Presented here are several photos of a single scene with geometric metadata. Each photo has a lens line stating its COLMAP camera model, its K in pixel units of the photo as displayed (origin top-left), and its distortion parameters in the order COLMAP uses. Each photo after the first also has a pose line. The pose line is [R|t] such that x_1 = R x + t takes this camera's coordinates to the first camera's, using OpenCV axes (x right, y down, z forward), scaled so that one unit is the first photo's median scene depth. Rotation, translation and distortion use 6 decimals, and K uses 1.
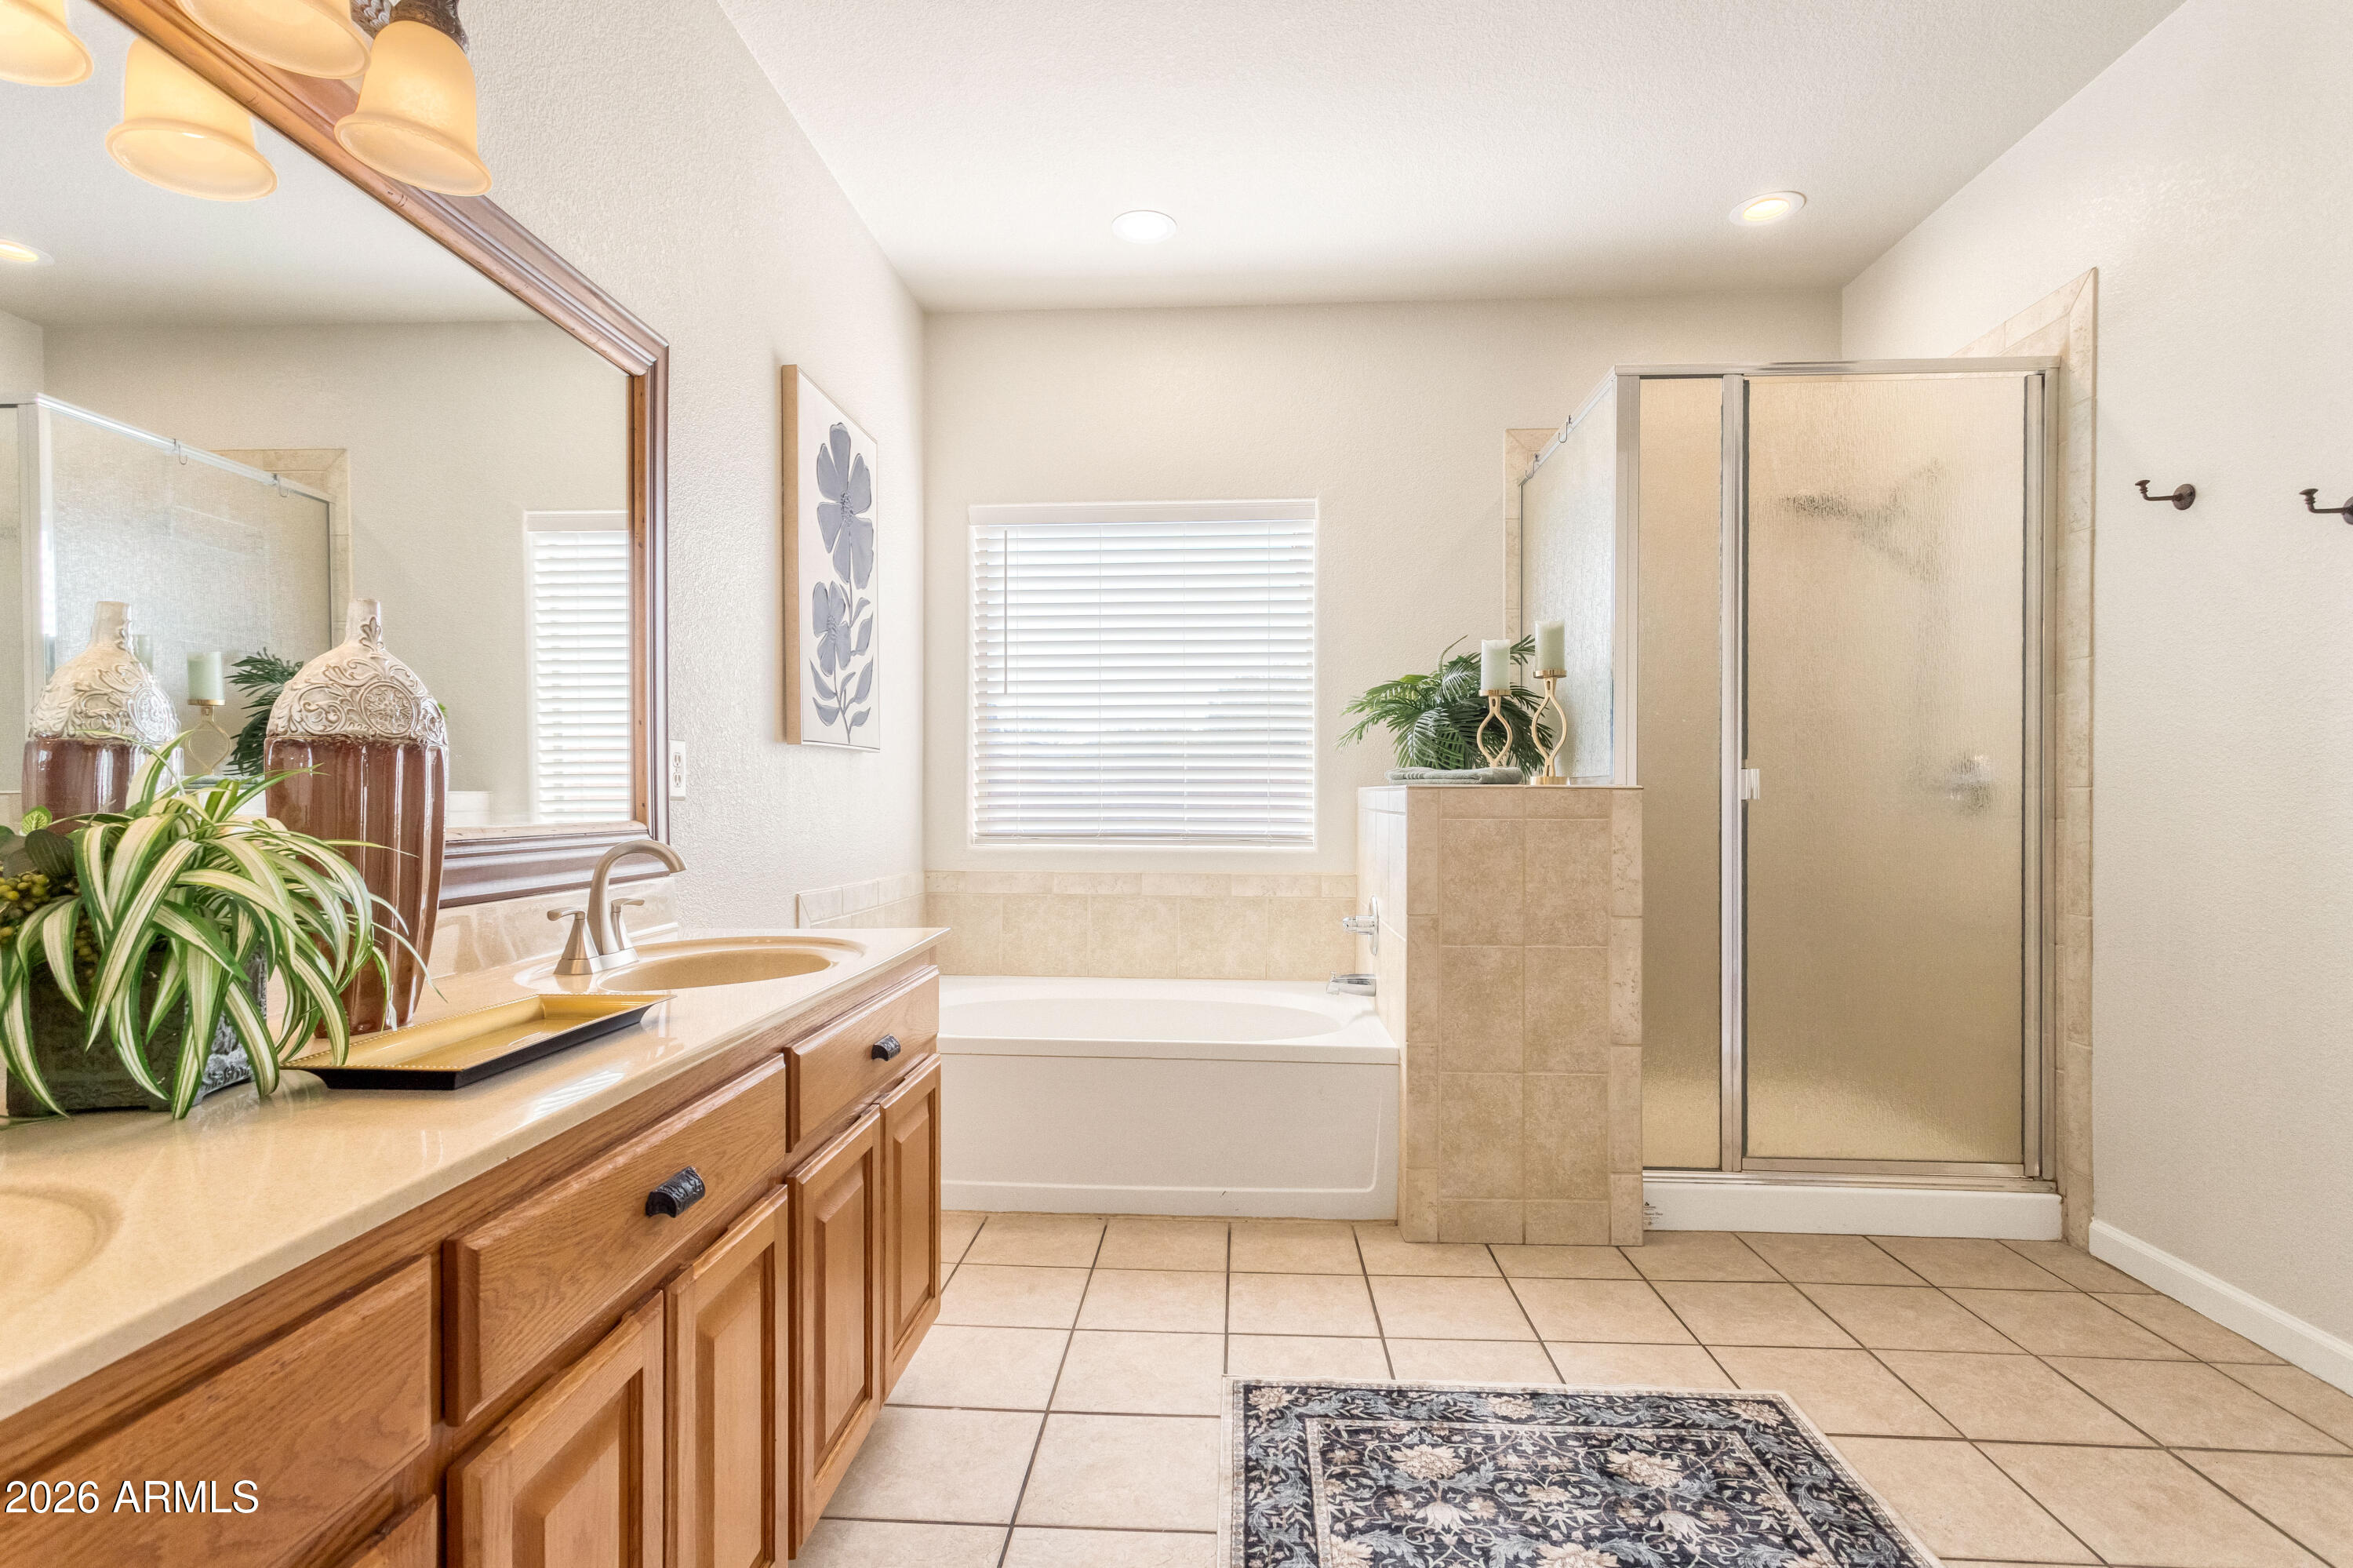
lens RADIAL K [[1138.7, 0, 1187.9], [0, 1138.7, 794.3], [0, 0, 1]] dist [0.002877, 0.001051]
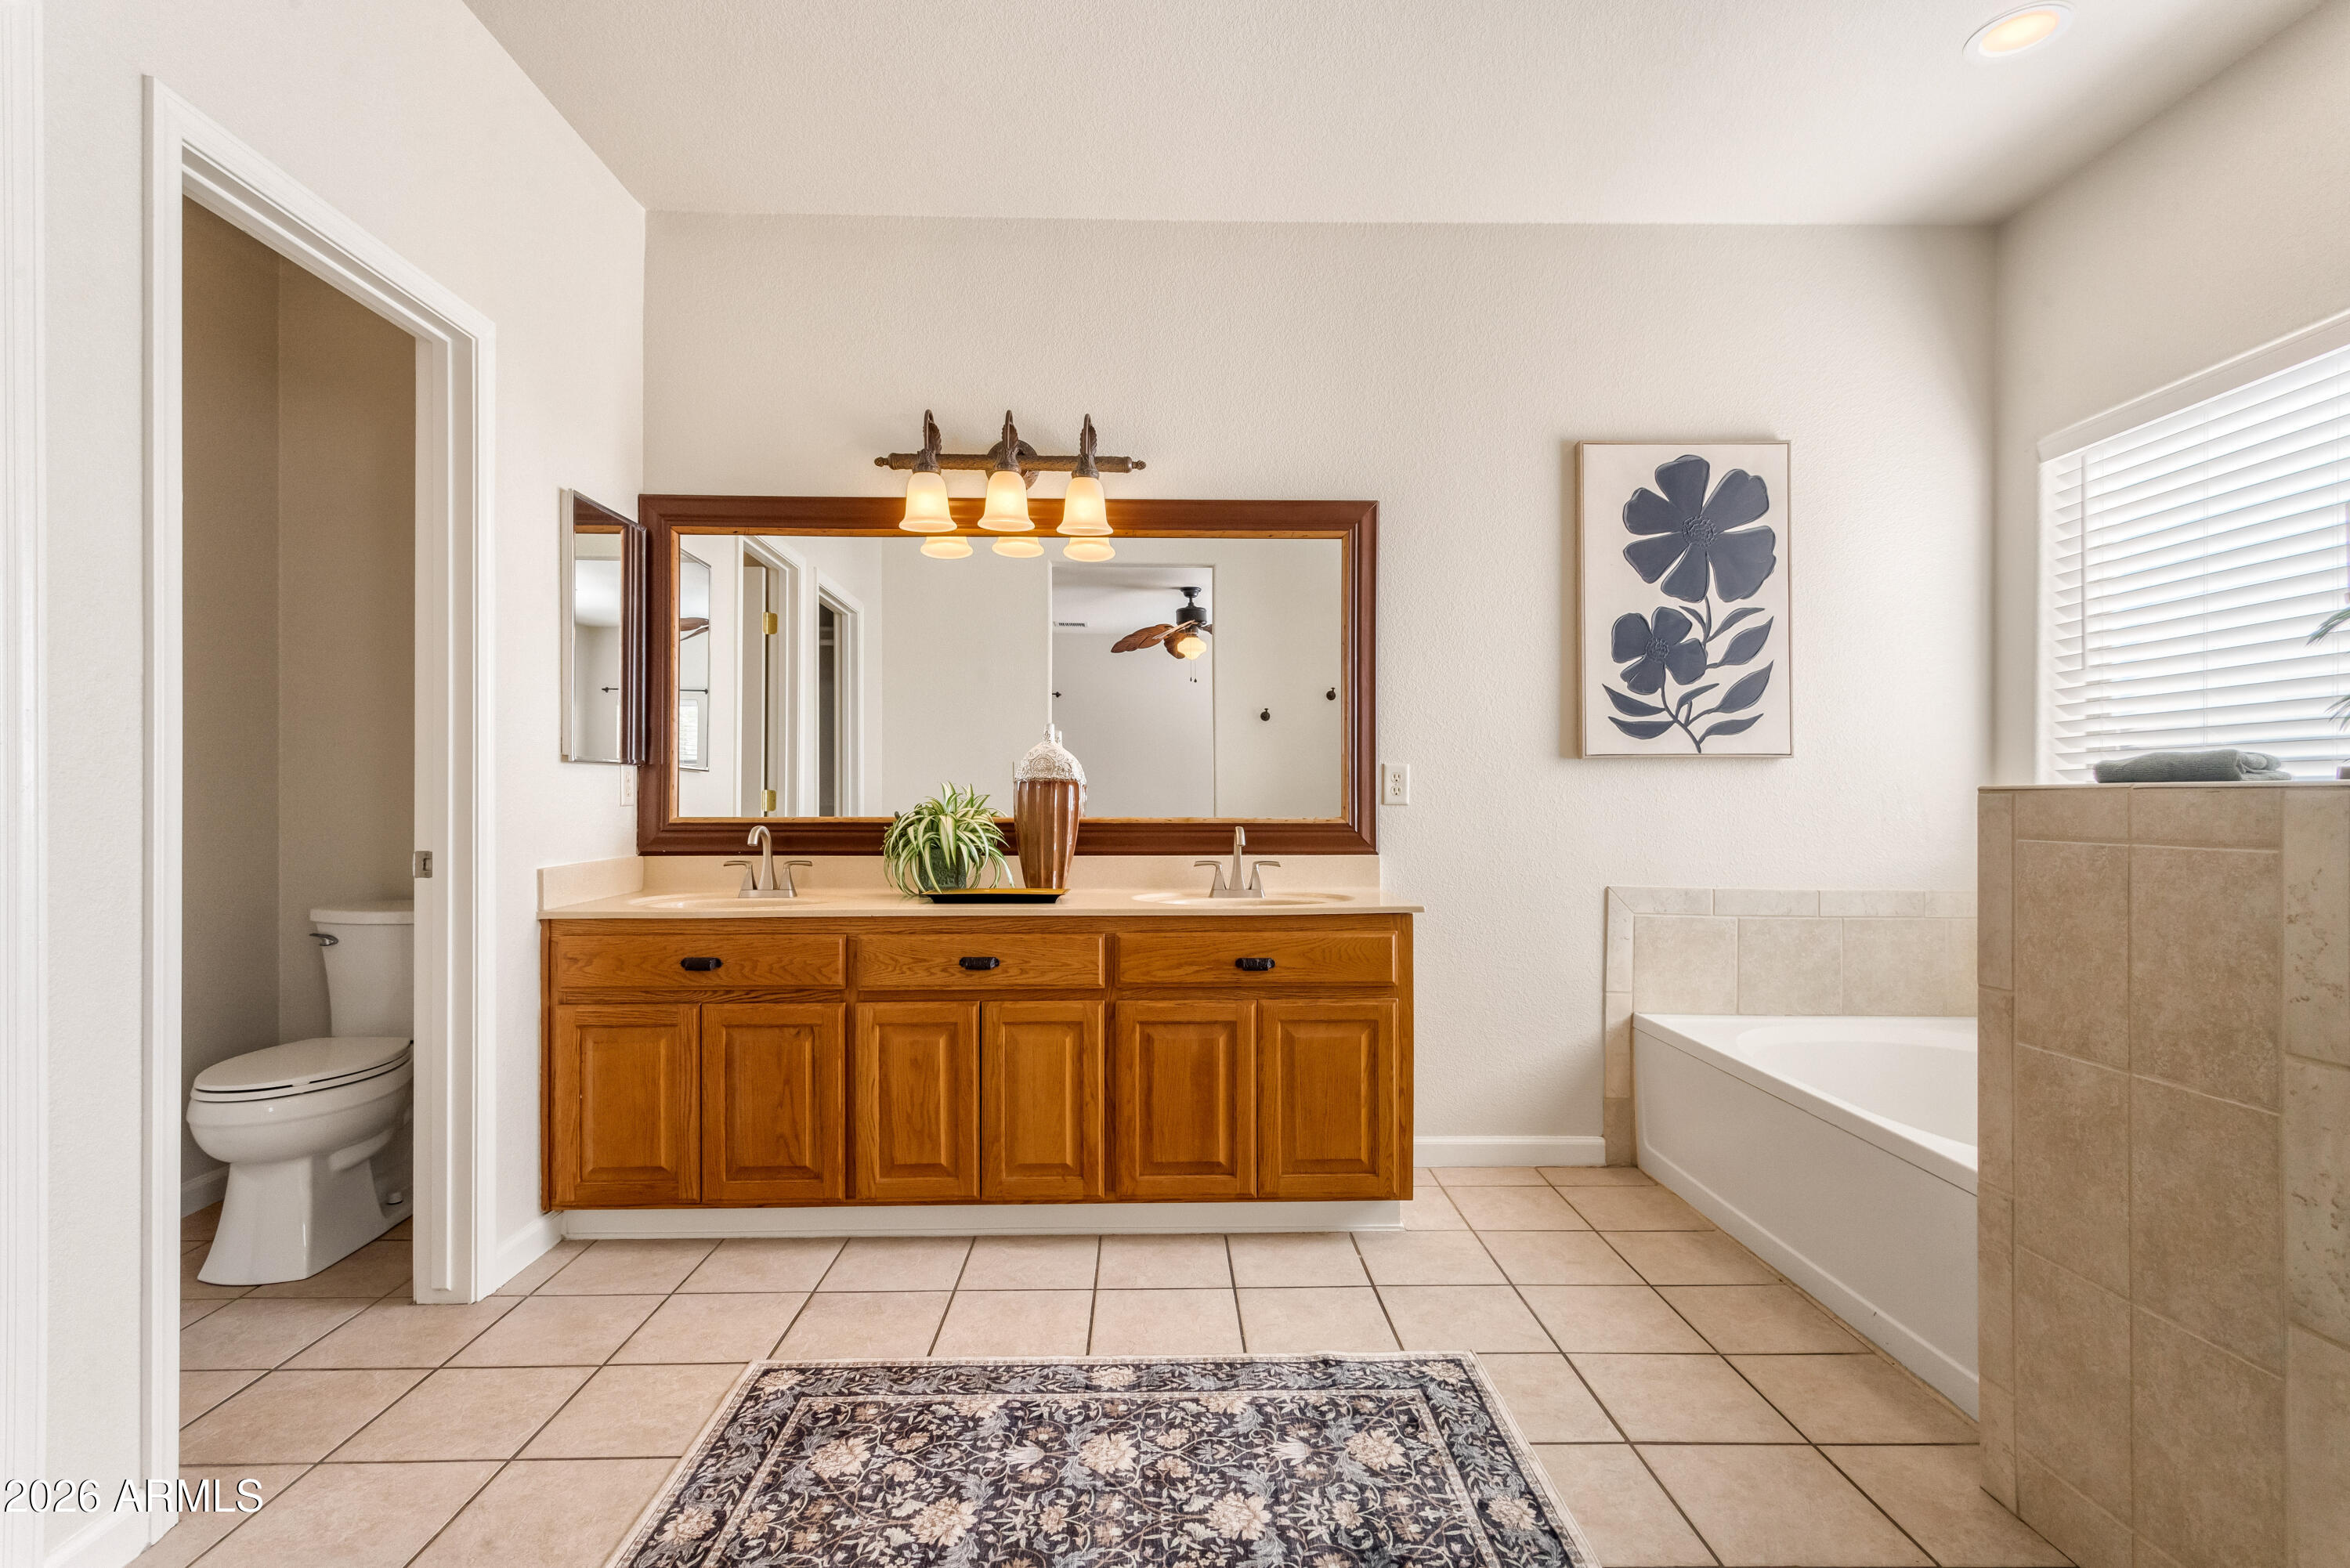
lens RADIAL K [[1137.1, 0, 1186.4], [0, 1137.1, 794.3], [0, 0, 1]] dist [0.002877, 0.001051]
pose [[0.079568, -0.006796, -0.996806, 0.814442], [0.000700, 0.999977, -0.006762, 0.000699], [0.996829, -0.000160, 0.079571, 0.497159]]
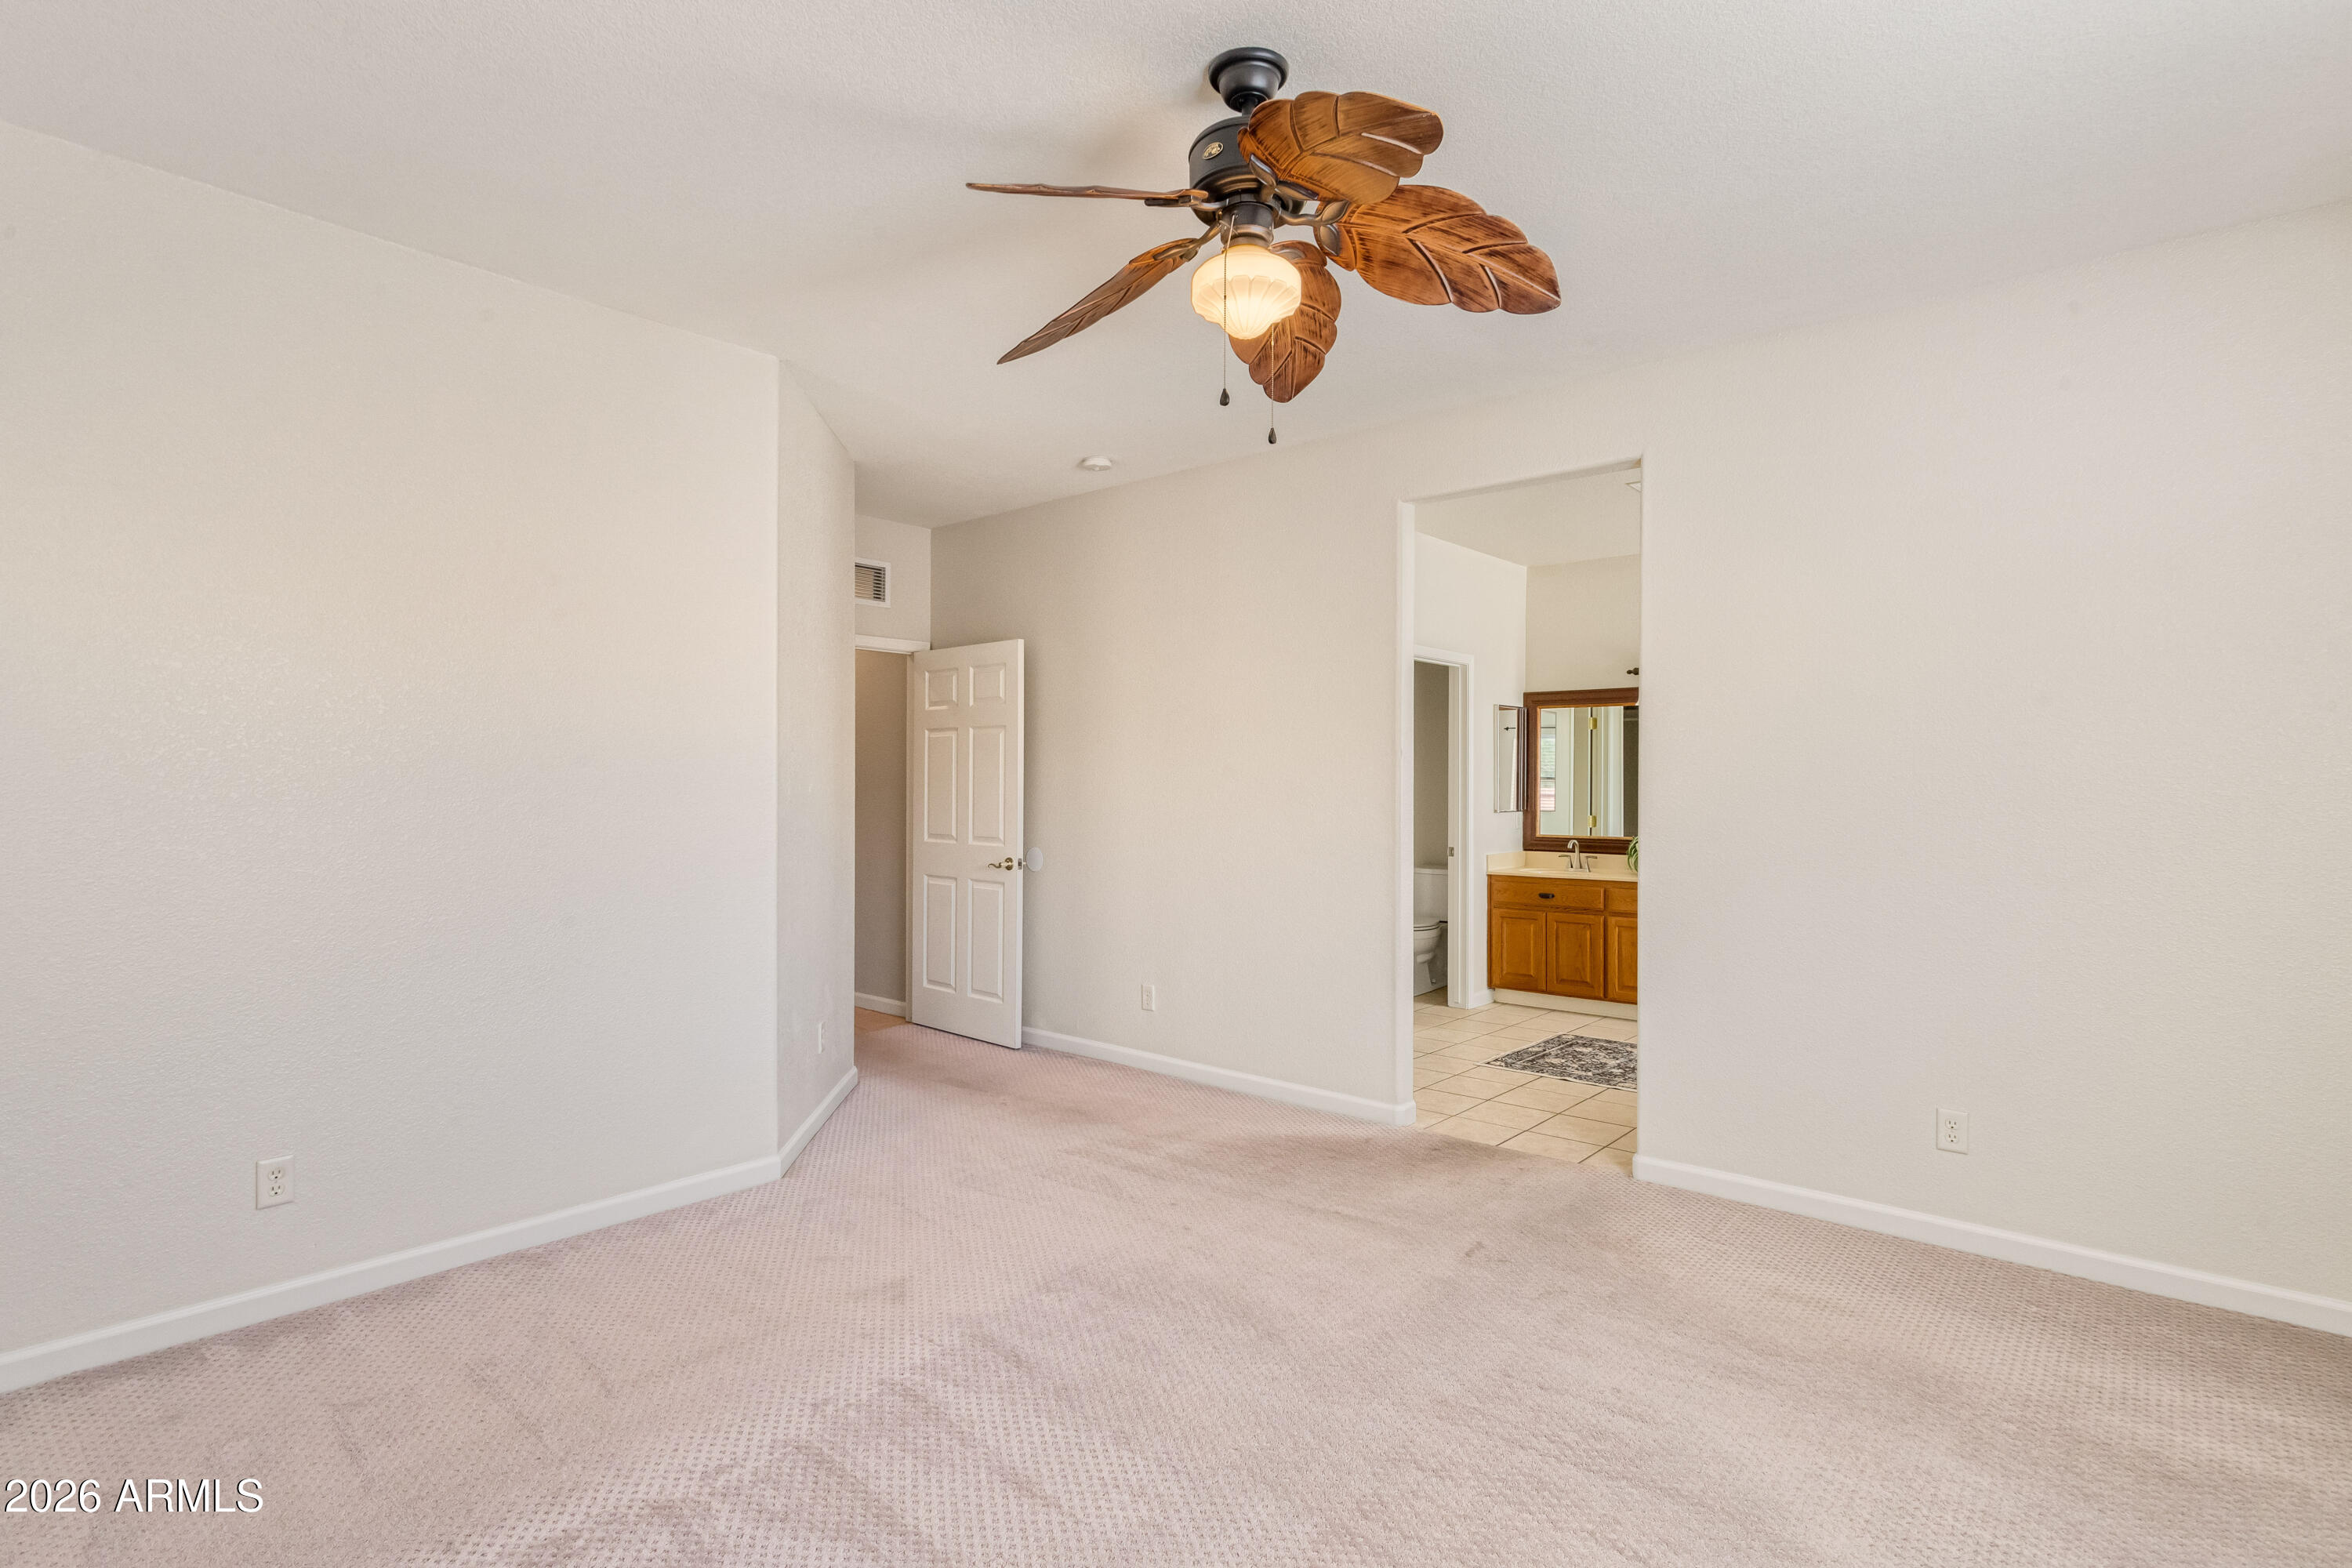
lens RADIAL K [[1153.3, 0, 1176.0], [0, 1153.3, 784.0], [0, 0, 1]] dist [0.001545, 0.000230]
pose [[-0.621186, -0.003430, -0.783655, 2.423075], [-0.002850, 0.999994, -0.002118, -0.104224], [0.783658, 0.000917, -0.621192, 1.148124]]
